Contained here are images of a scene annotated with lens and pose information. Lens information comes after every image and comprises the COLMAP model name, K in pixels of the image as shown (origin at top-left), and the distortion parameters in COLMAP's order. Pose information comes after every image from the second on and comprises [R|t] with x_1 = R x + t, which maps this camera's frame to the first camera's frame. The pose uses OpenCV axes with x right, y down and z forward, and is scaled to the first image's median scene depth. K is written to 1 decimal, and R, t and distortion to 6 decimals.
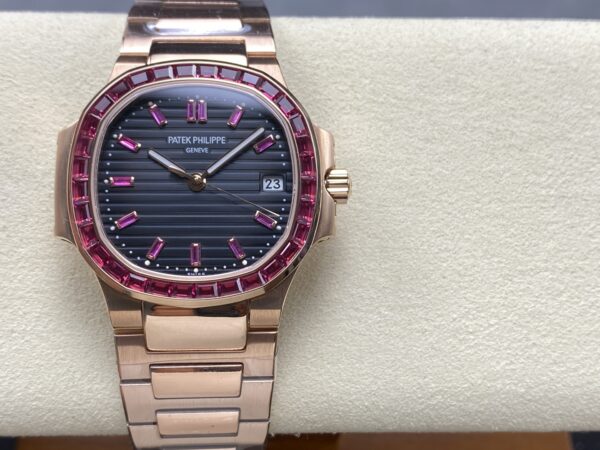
lens RADIAL K [[996.7, 0, 300.1], [0, 996.7, 220.1], [0, 0, 1]] dist [0.043409, 0.000000]
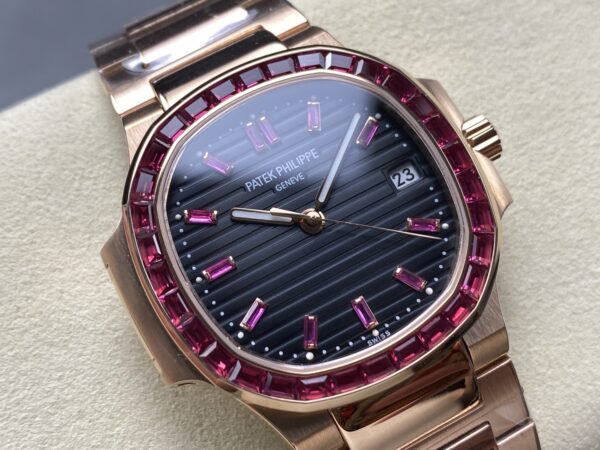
lens RADIAL K [[996.7, 0, 291.0], [0, 996.7, 210.2], [0, 0, 1]] dist [0.043409, 0.000000]
pose [[0.882285, -0.453028, 0.127819, -0.195766], [0.459339, 0.887951, -0.023477, -0.034419], [-0.102861, 0.079426, 0.991520, 0.292438]]
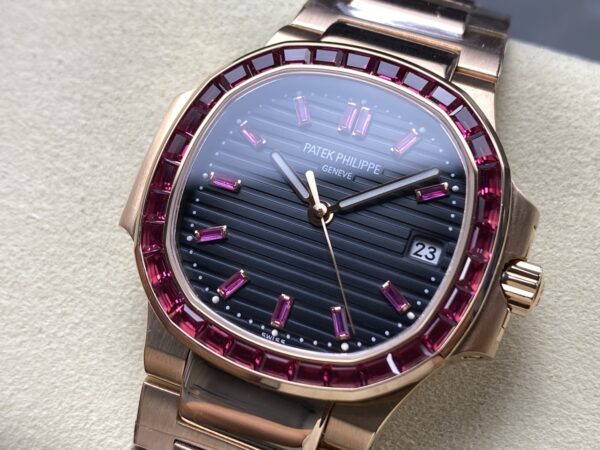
lens RADIAL K [[996.7, 0, 268.8], [0, 996.7, 212.8], [0, 0, 1]] dist [0.043409, 0.000000]
pose [[0.906012, 0.300740, -0.297823, 0.068376], [-0.327115, 0.944059, -0.041814, 0.002058], [0.268587, 0.135306, 0.953705, 0.312343]]
